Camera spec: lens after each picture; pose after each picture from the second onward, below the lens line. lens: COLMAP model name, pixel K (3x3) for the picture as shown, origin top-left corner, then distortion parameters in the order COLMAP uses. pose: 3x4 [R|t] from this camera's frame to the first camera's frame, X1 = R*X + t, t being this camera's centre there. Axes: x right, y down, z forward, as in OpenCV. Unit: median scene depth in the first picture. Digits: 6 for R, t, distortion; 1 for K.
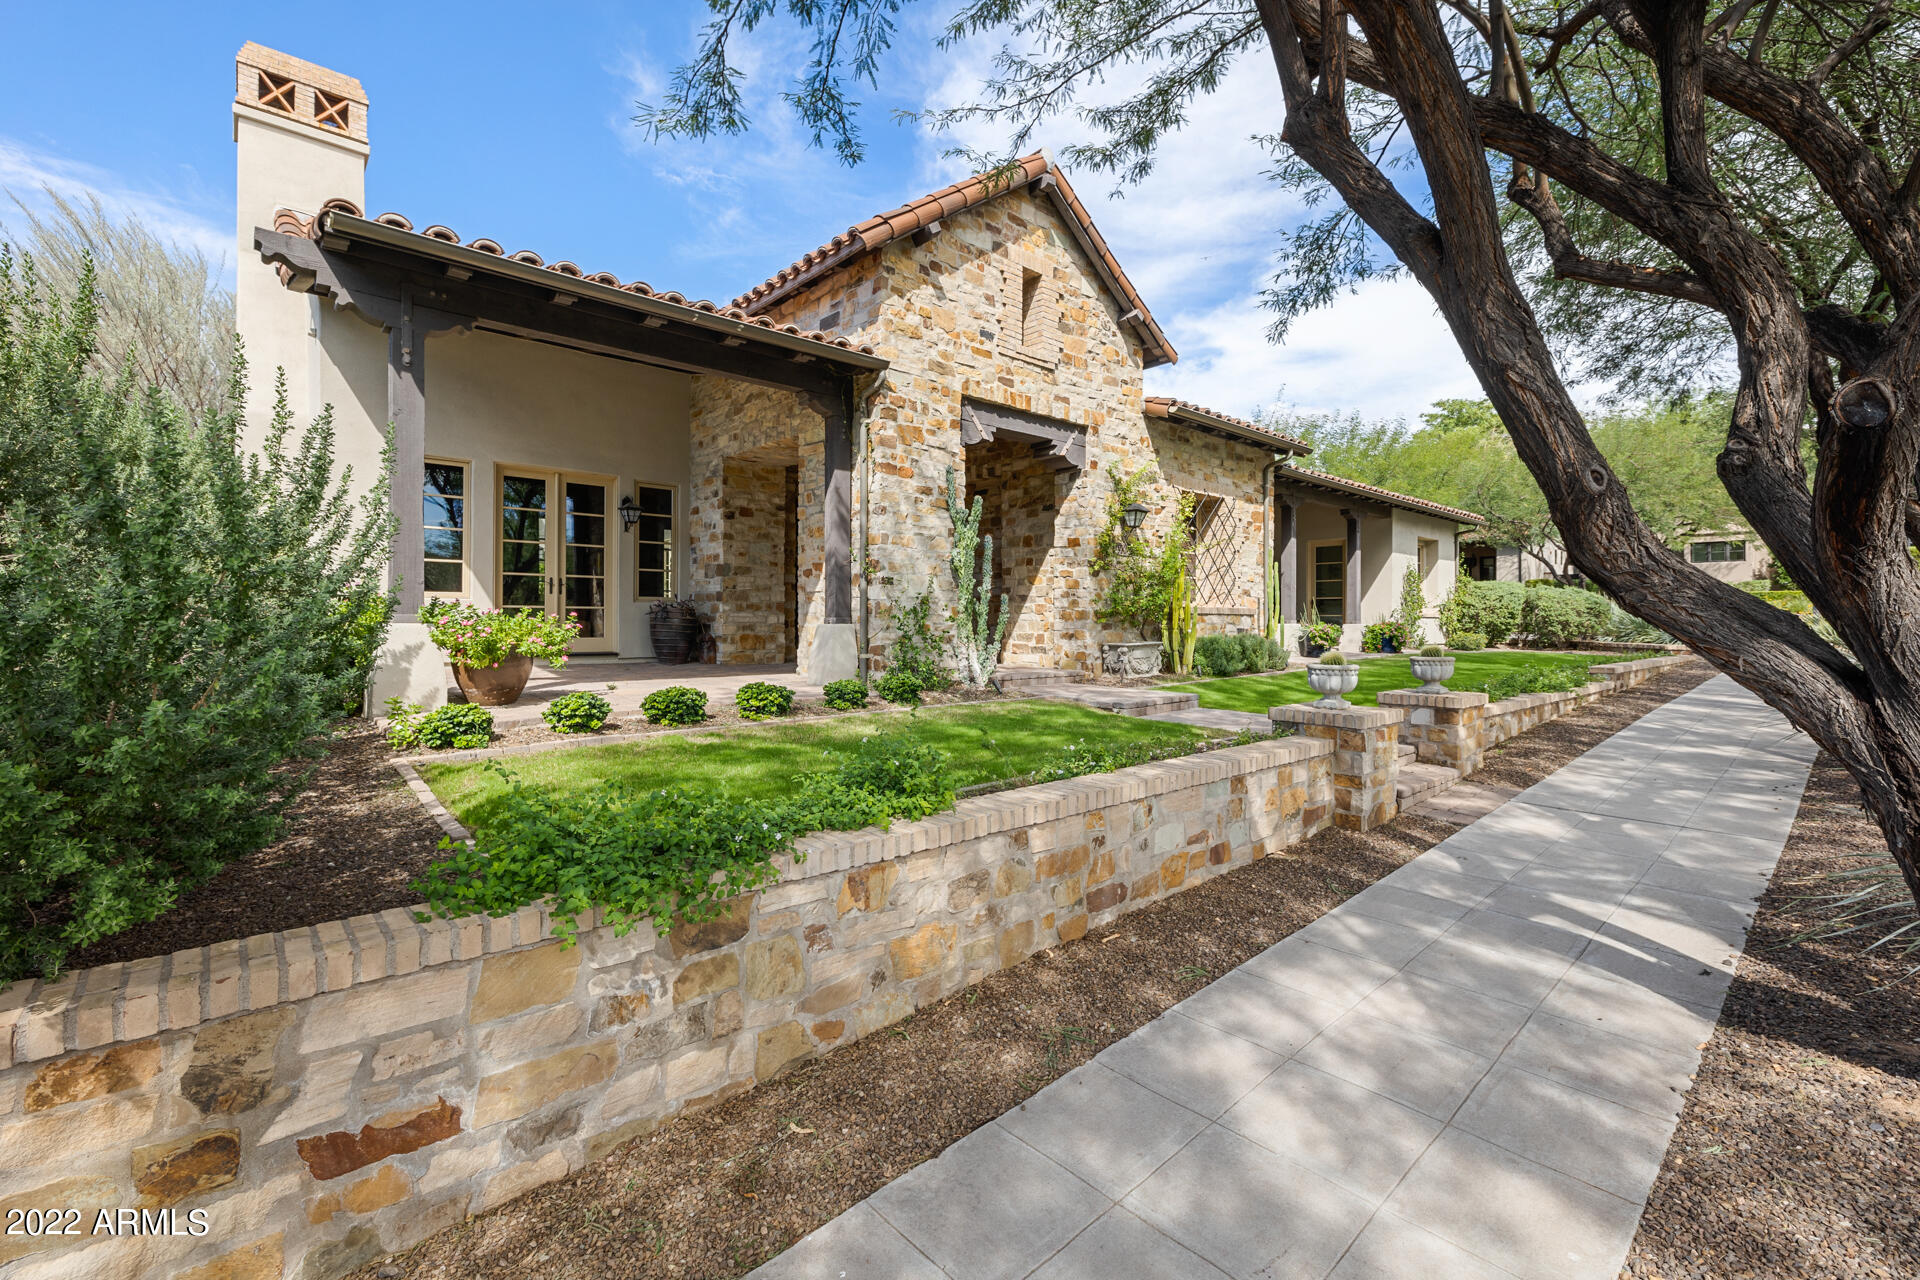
lens RADIAL K [[810.0, 0, 954.6], [0, 810.0, 614.7], [0, 0, 1]] dist [0.002006, 0.000073]
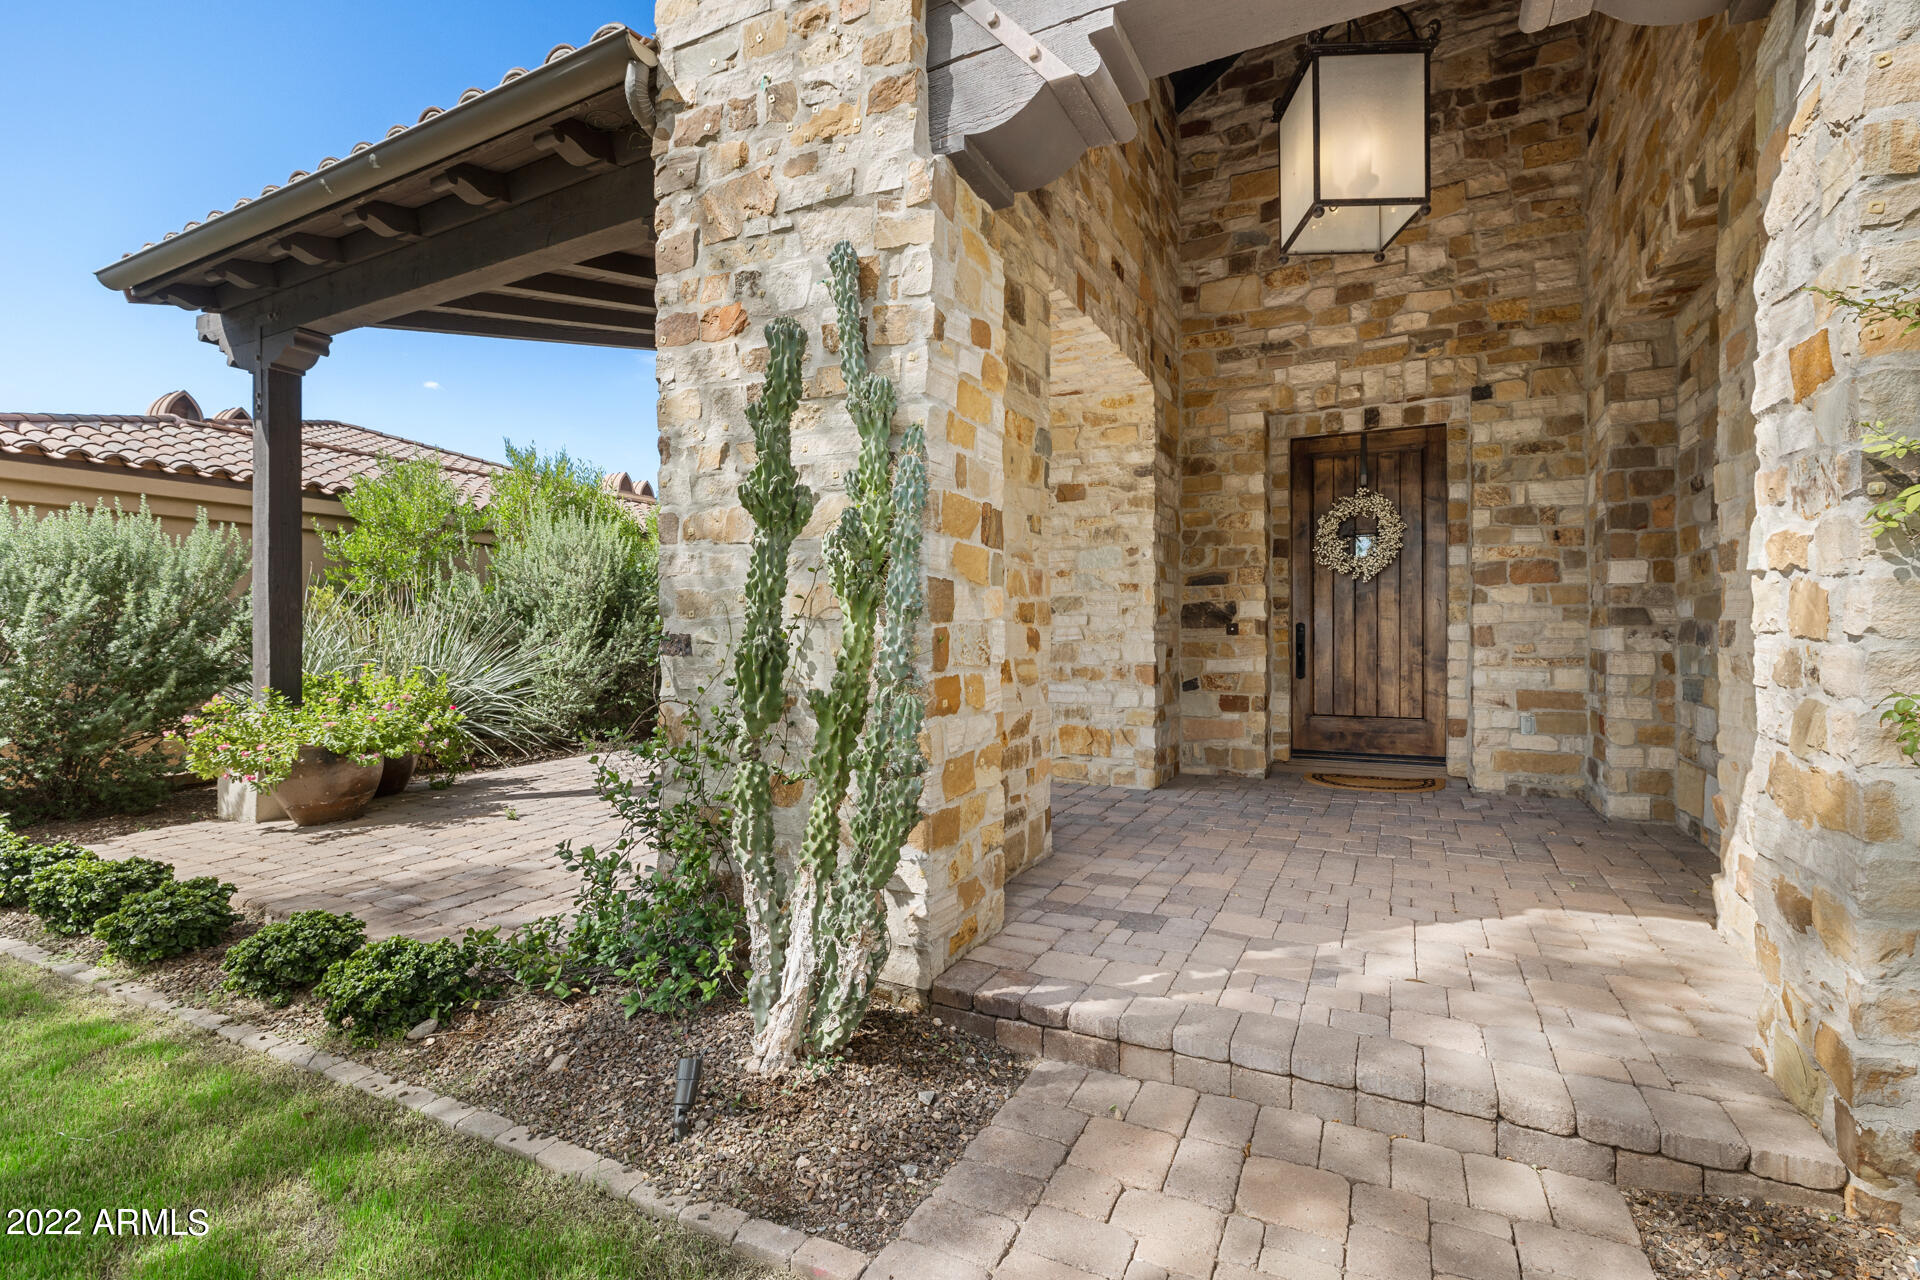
lens RADIAL K [[863.8, 0, 957.4], [0, 863.8, 638.3], [0, 0, 1]] dist [-0.001022, 0.000026]
pose [[0.360597, -0.005881, -0.932703, 0.258155], [0.008089, 0.999962, -0.003178, -0.033683], [0.932687, -0.006399, 0.360631, 0.792203]]
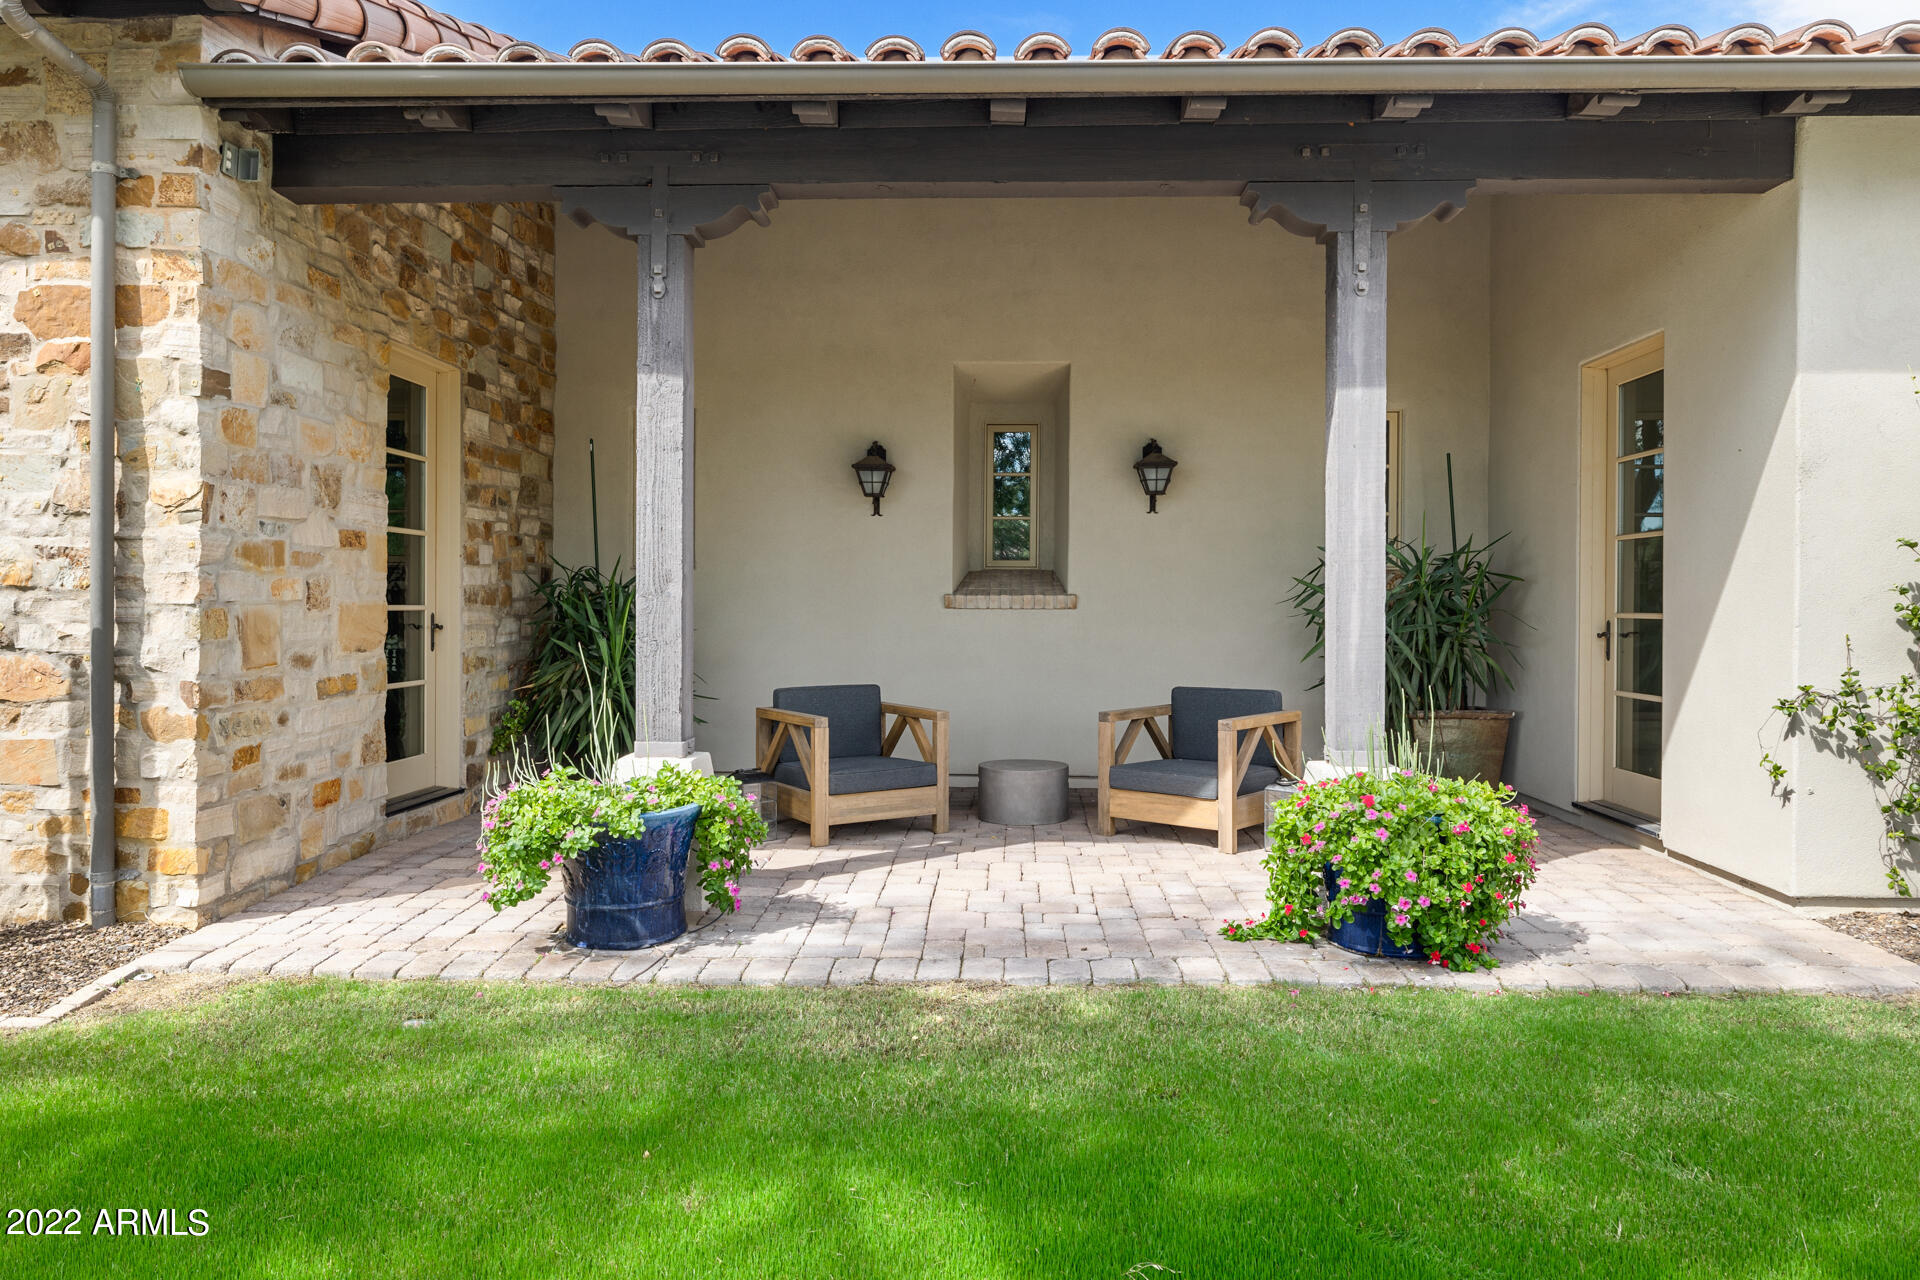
lens RADIAL K [[1345.6, 0, 1011.0], [0, 1345.6, 600.1], [0, 0, 1]] dist [0.000290, 0.000187]
pose [[0.723819, -0.004565, -0.689975, 1.089392], [0.002693, 0.999989, -0.003791, -0.044723], [0.689985, 0.000886, 0.723823, 1.174485]]
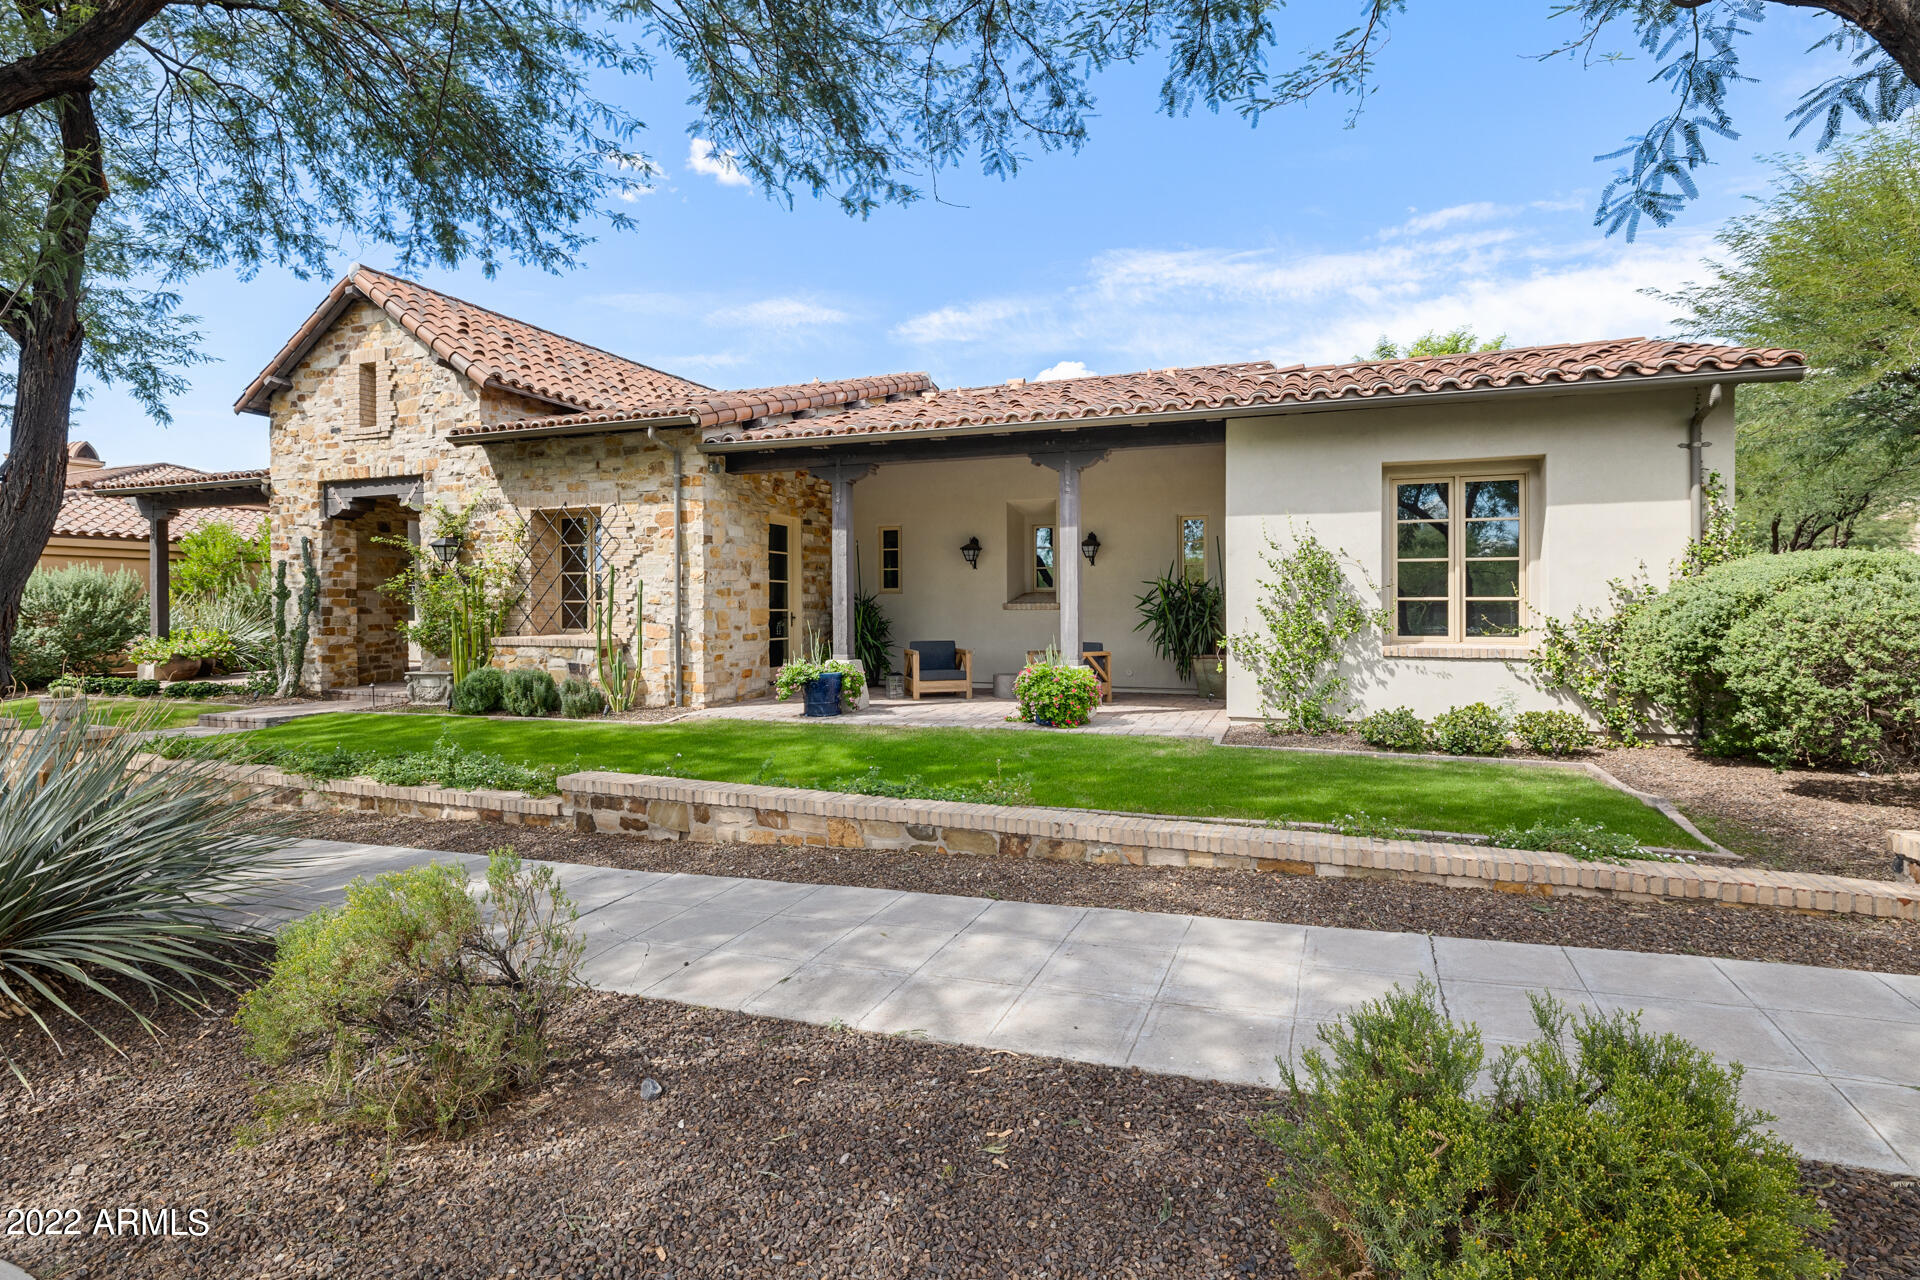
lens RADIAL K [[902.4, 0, 946.4], [0, 902.4, 623.4], [0, 0, 1]] dist [-0.002213, 0.001616]
pose [[0.457709, 0.008721, -0.889059, 1.627119], [0.005575, 0.999904, 0.012678, -0.040309], [0.889084, -0.010760, 0.457617, 1.091149]]
